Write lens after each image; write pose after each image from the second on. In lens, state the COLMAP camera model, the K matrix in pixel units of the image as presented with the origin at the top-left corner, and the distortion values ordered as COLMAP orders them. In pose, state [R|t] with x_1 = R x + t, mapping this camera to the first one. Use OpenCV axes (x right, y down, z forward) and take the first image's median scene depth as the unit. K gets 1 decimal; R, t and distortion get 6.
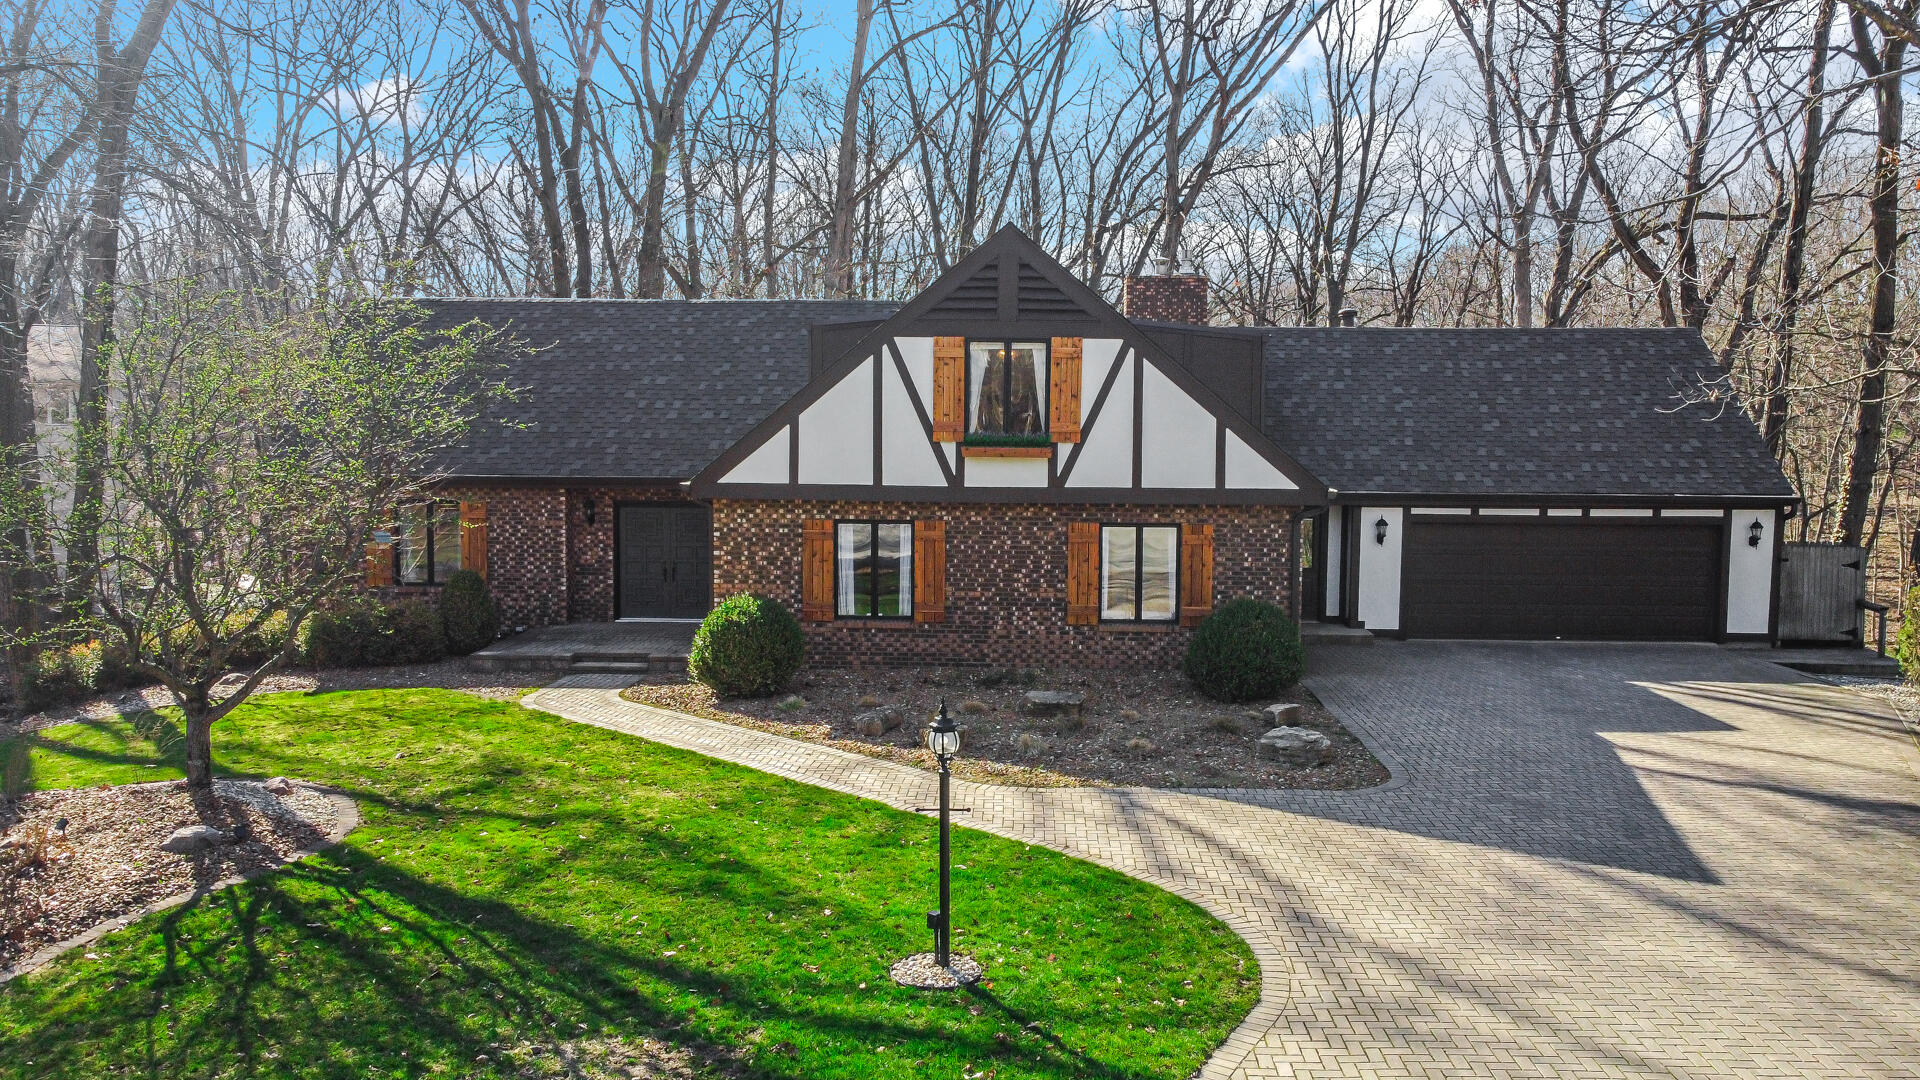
lens RADIAL K [[1458.9, 0, 967.7], [0, 1458.9, 511.1], [0, 0, 1]] dist [0.008261, 0.000483]
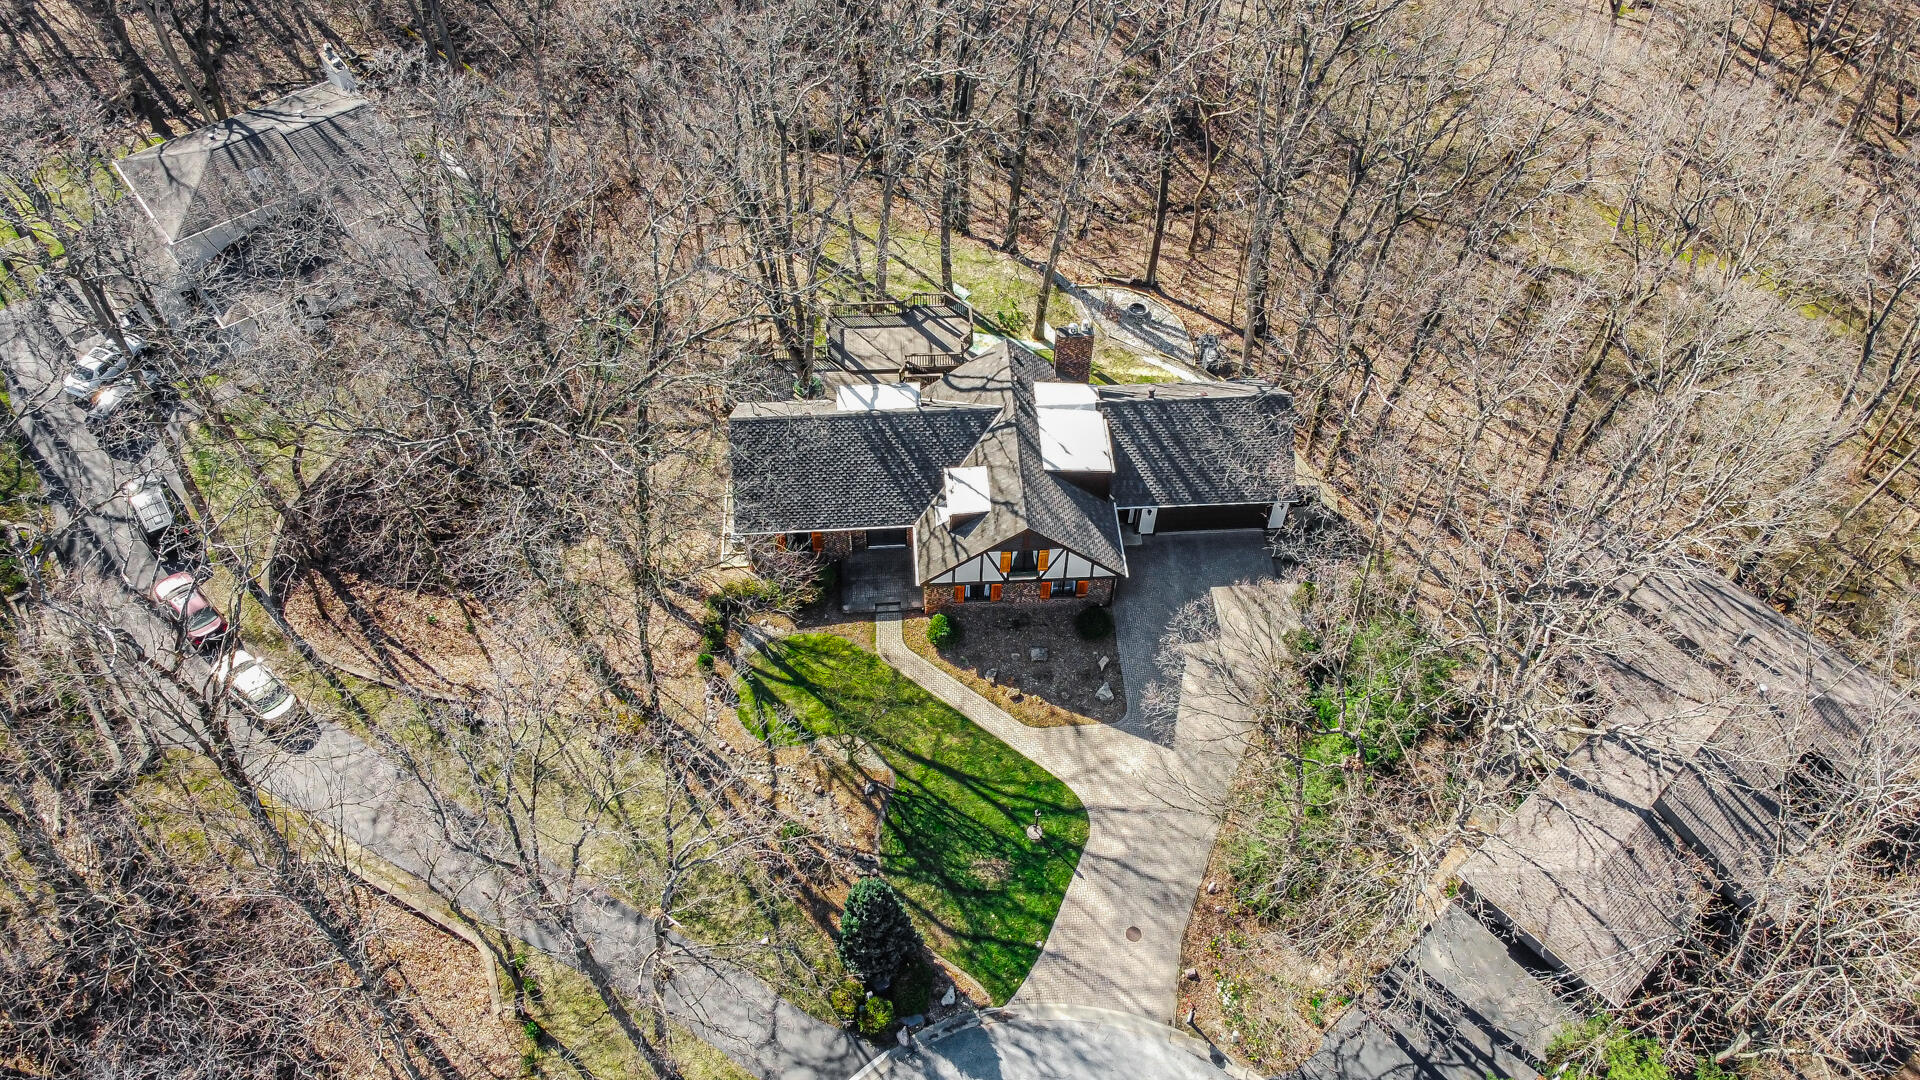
lens RADIAL K [[1408.6, 0, 960.0], [0, 1408.6, 540.0], [0, 0, 1]] dist [-0.004426, -0.002436]
pose [[0.994954, -0.075416, 0.066171, -0.296124], [0.001238, 0.668716, 0.743517, -2.290401], [-0.100323, -0.739683, 0.665435, -0.908224]]
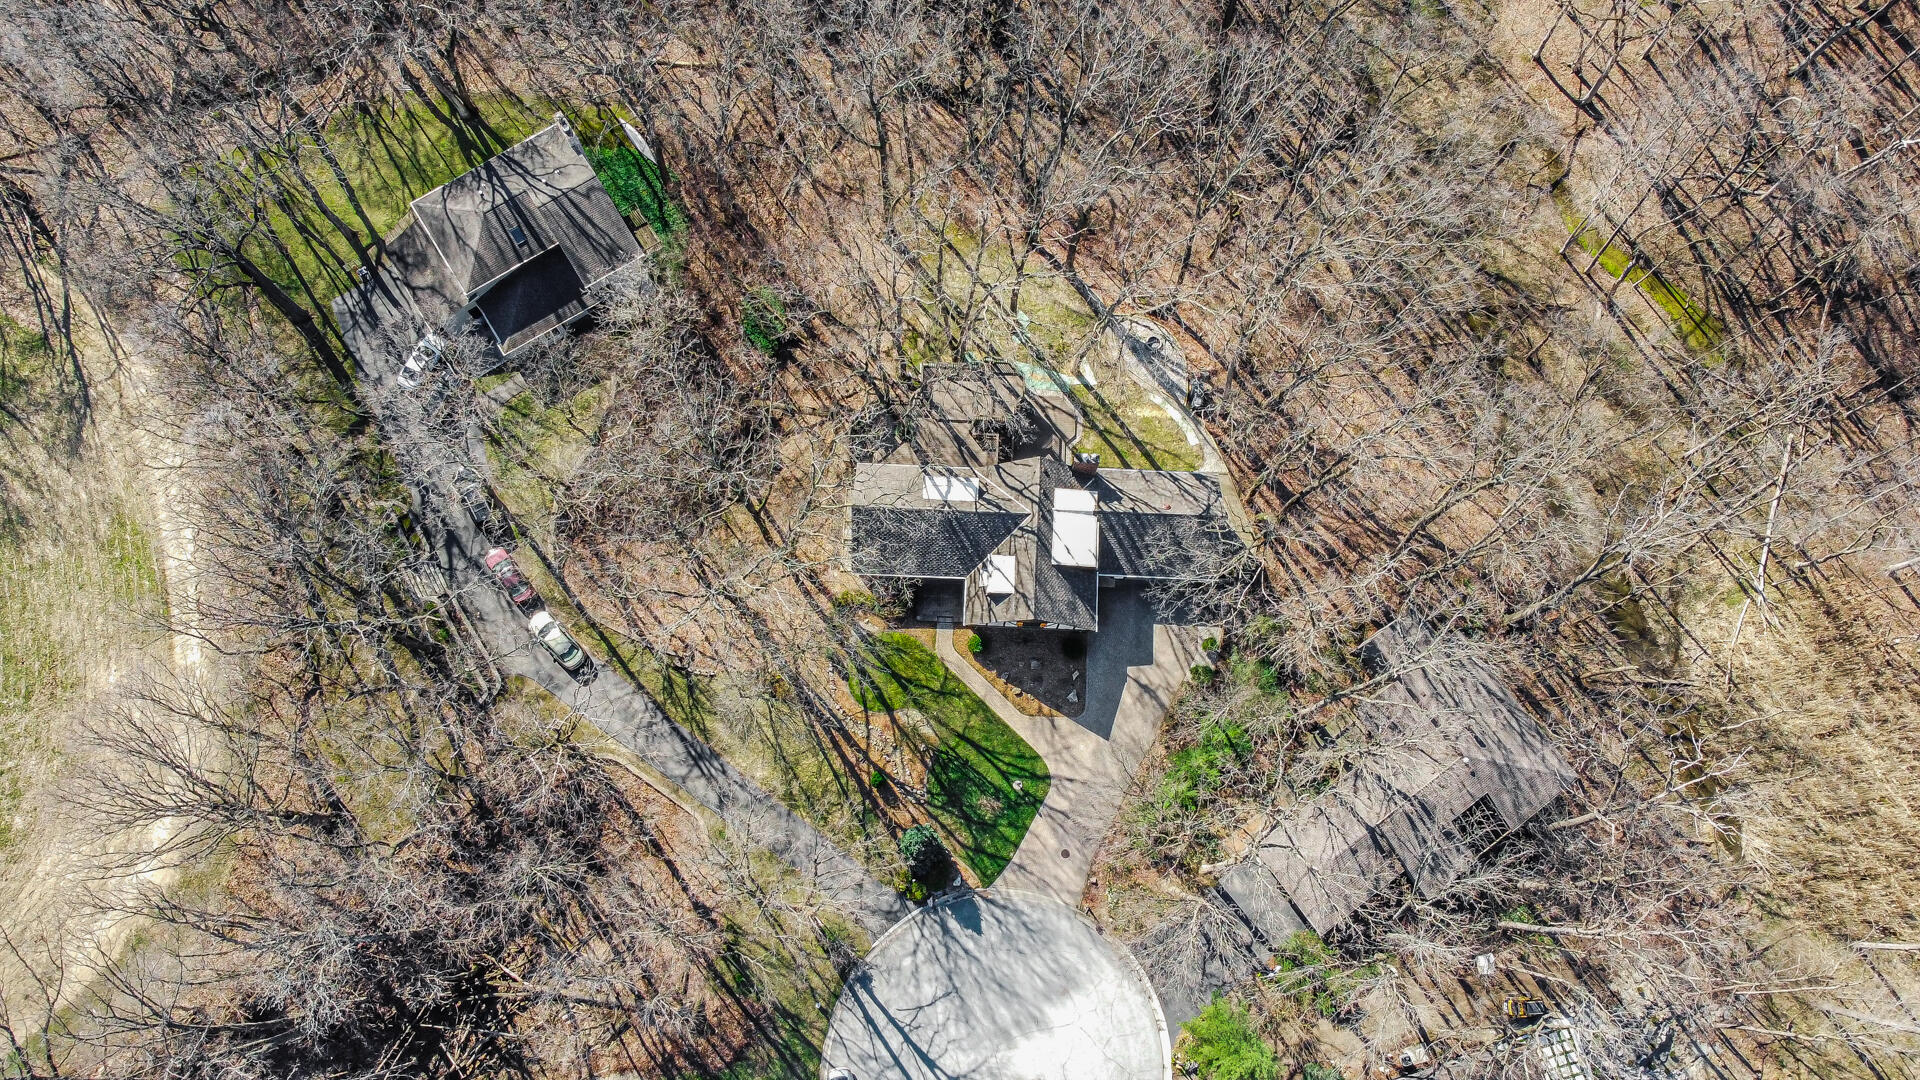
lens RADIAL K [[1408.6, 0, 960.0], [0, 1408.6, 540.0], [0, 0, 1]] dist [-0.004426, -0.002436]
pose [[0.999956, 0.009343, 0.000040, -0.211964], [-0.002914, 0.307884, 0.951419, -4.608719], [0.008877, -0.951378, 0.307898, -0.175487]]
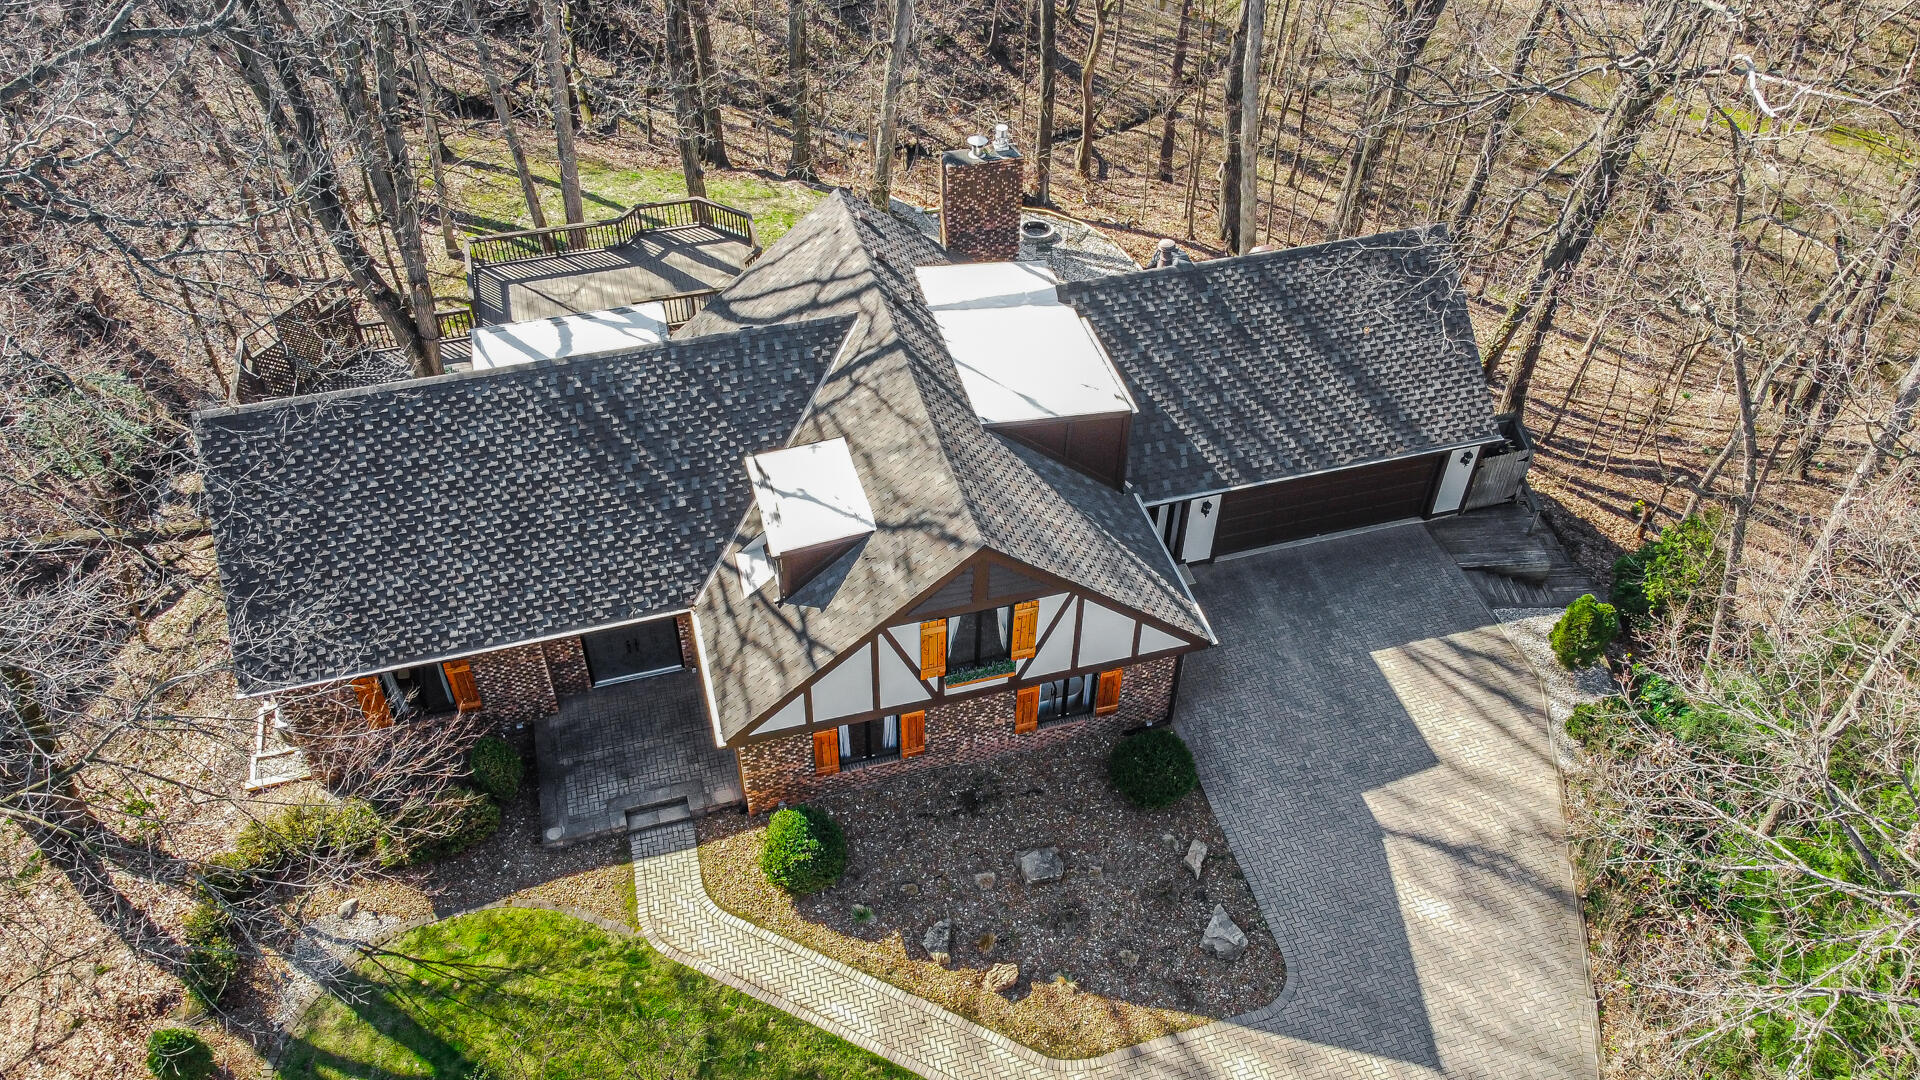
lens RADIAL K [[1458.9, 0, 967.7], [0, 1458.9, 511.1], [0, 0, 1]] dist [0.008261, 0.000483]
pose [[0.950816, -0.206706, 0.230698, -0.240263], [0.011962, 0.768721, 0.639473, -0.942568], [-0.309526, -0.605261, 0.733384, 0.170185]]
